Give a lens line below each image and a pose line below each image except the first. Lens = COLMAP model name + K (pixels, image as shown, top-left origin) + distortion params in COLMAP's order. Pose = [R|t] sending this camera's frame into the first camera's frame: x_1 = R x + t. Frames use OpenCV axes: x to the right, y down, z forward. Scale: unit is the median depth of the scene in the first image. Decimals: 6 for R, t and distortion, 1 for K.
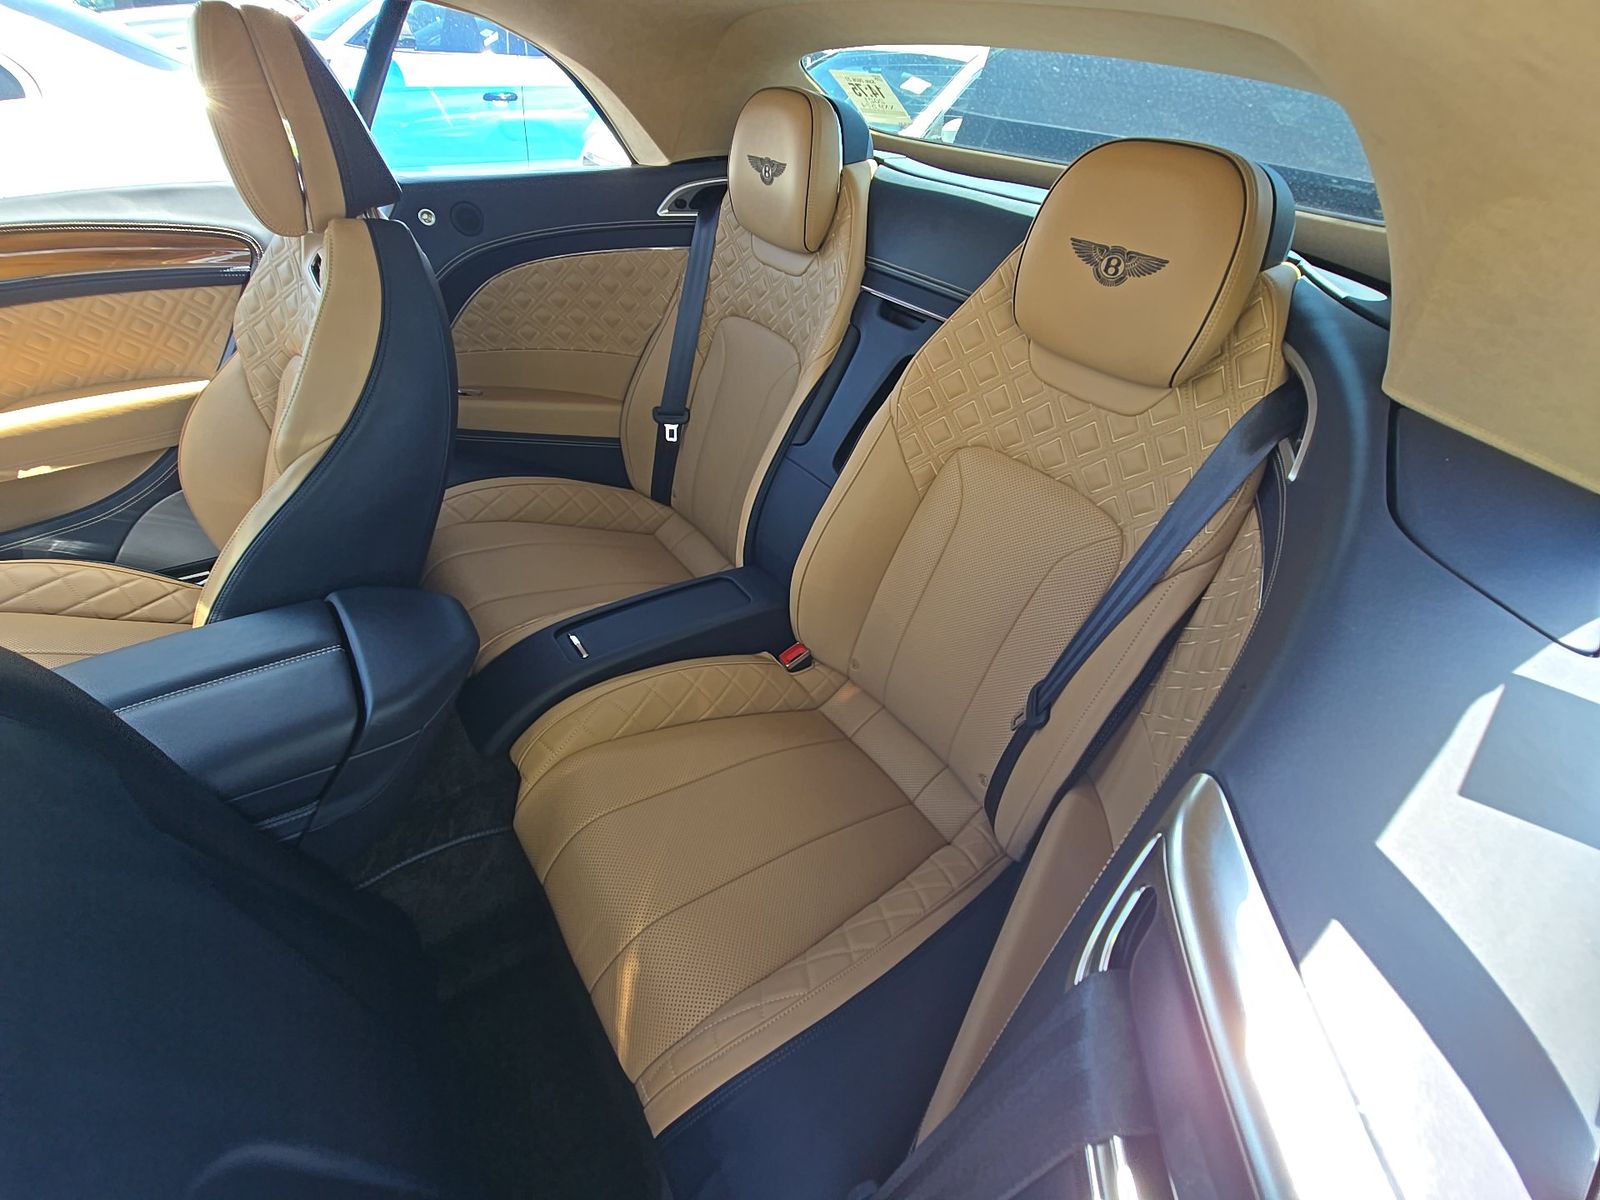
lens RADIAL K [[676.5, 0, 800.0], [0, 676.5, 600.0], [0, 0, 1]] dist [0.013550, -0.013112]
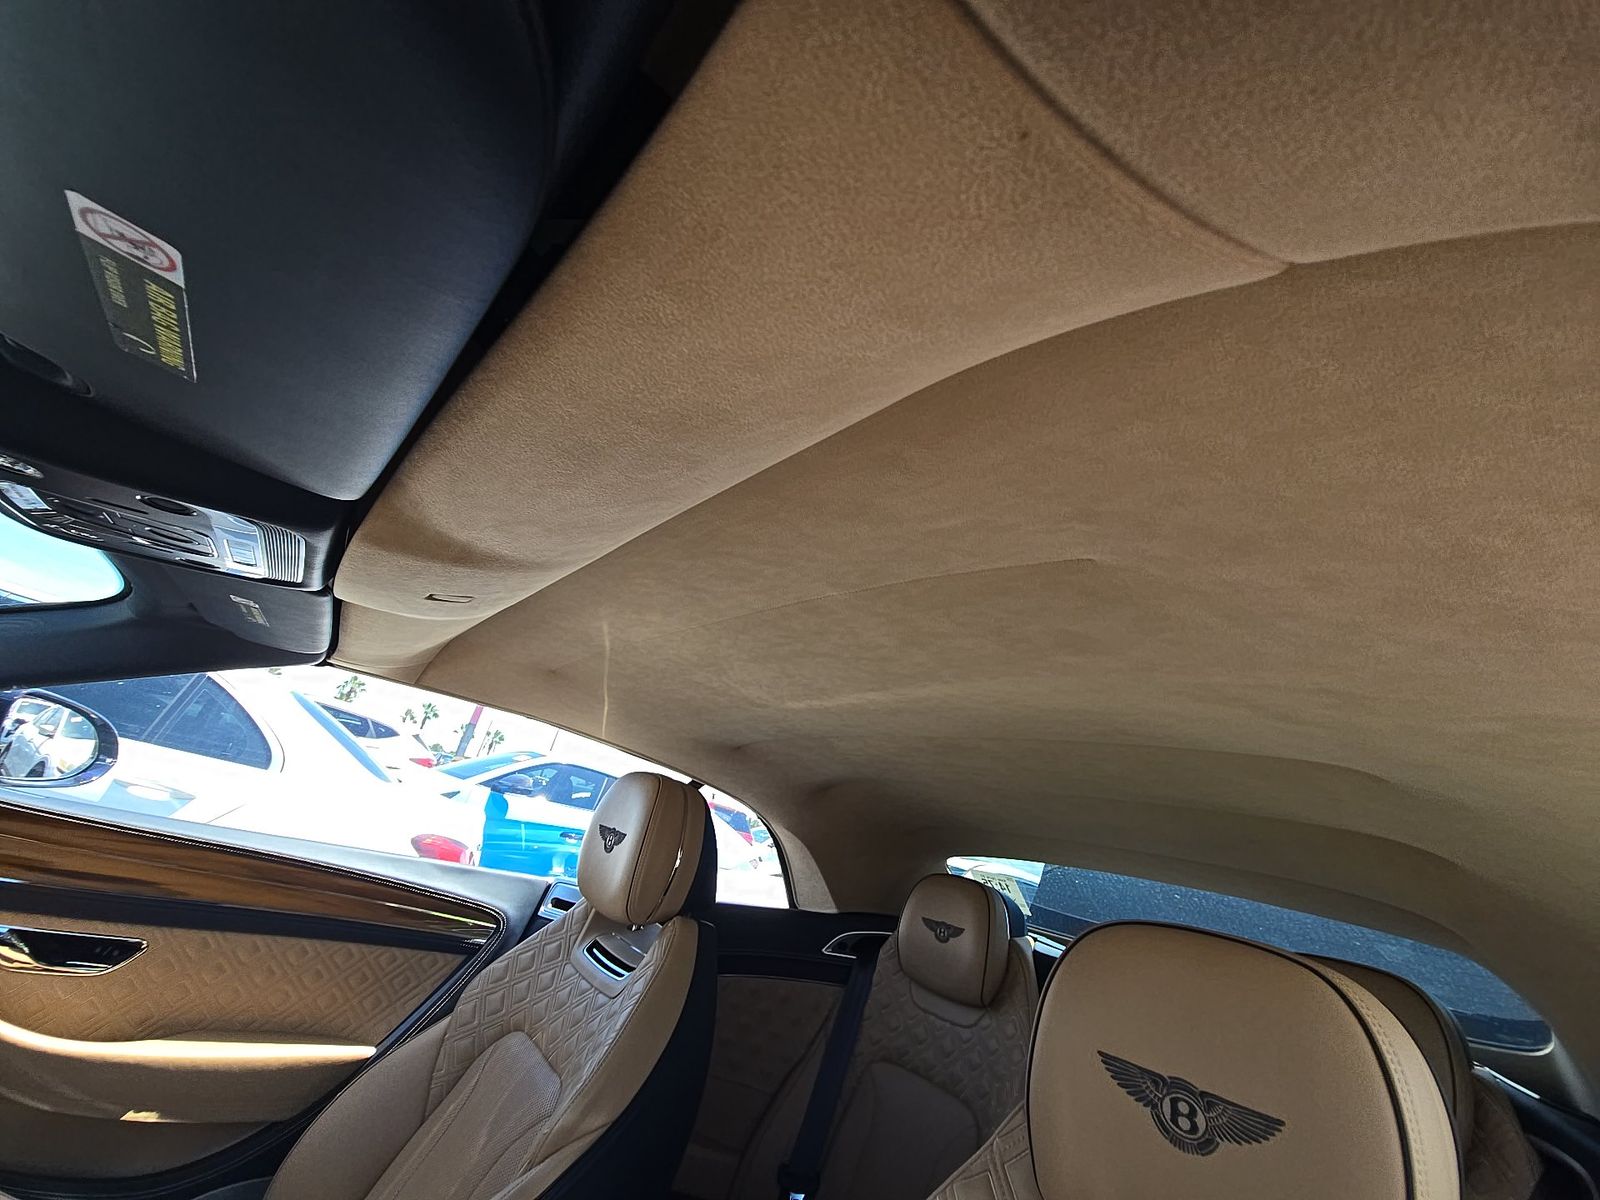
lens RADIAL K [[641.5, 0, 796.9], [0, 641.5, 576.2], [0, 0, 1]] dist [0.023551, -0.015124]
pose [[0.989540, 0.141246, -0.029313, -0.324086], [-0.093598, 0.474033, -0.875518, 0.109151], [-0.109769, 0.869104, 0.482295, -0.101802]]
